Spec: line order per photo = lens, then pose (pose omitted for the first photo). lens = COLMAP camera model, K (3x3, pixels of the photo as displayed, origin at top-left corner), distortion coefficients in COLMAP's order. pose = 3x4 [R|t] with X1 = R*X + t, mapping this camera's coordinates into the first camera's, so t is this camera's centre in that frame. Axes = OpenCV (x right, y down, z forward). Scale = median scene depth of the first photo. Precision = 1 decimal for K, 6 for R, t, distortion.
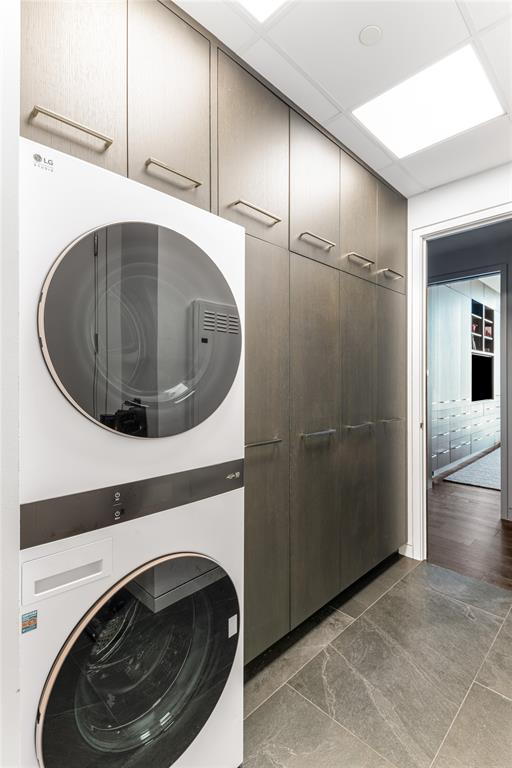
lens RADIAL K [[368.5, 0, 256.0], [0, 368.5, 384.0], [0, 0, 1]] dist [0.000655, 0.000055]
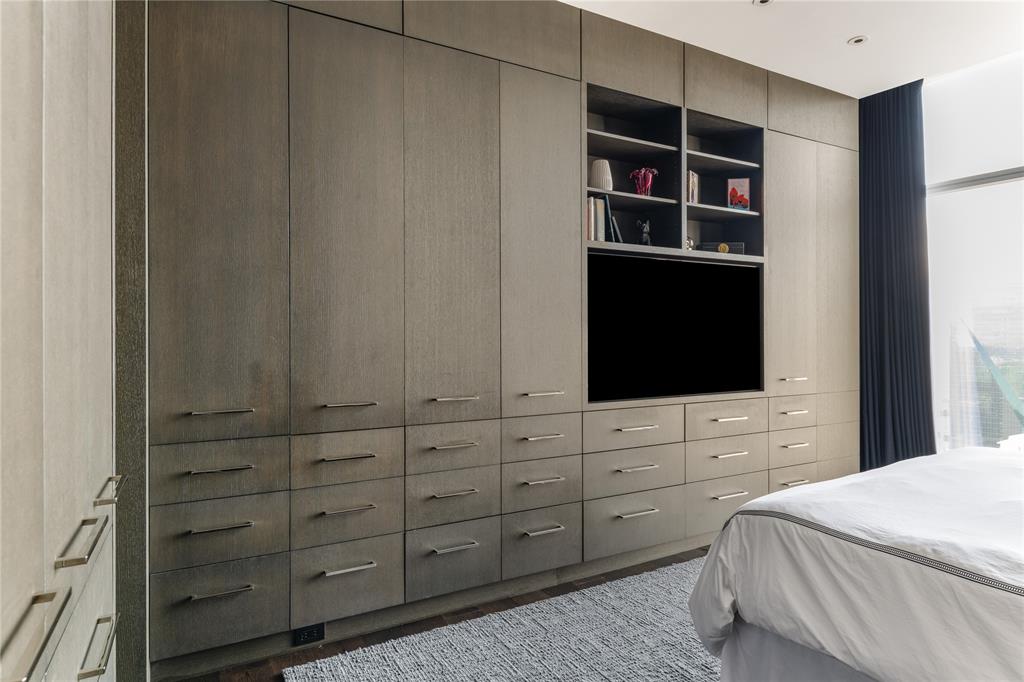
lens RADIAL K [[570.4, 0, 512.0], [0, 570.4, 341.0], [0, 0, 1]] dist [0.015847, -0.001320]
pose [[0.961877, -0.004071, -0.273452, 0.575693], [0.002554, 0.999979, -0.005903, -0.002795], [0.273470, 0.004979, 0.961868, 0.438077]]
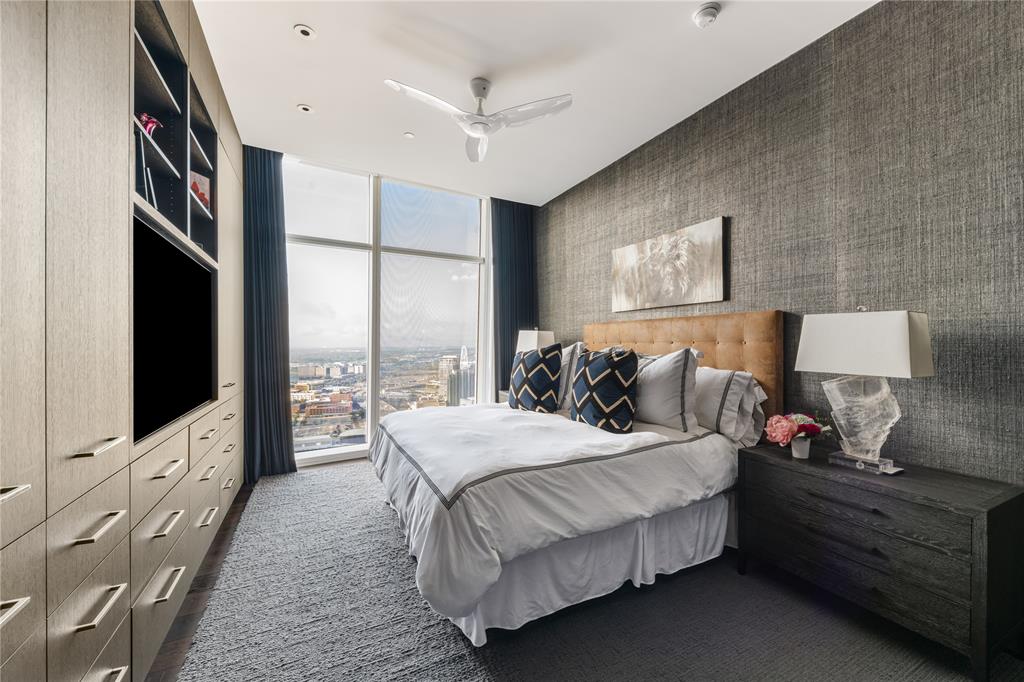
lens RADIAL K [[406.9, 0, 525.6], [0, 406.9, 342.6], [0, 0, 1]] dist [0.002416, 0.000119]
pose [[0.293431, 0.000664, 0.955980, 0.379364], [0.013719, 0.999894, -0.004905, -0.004938], [-0.955882, 0.014554, 0.293390, 0.634314]]
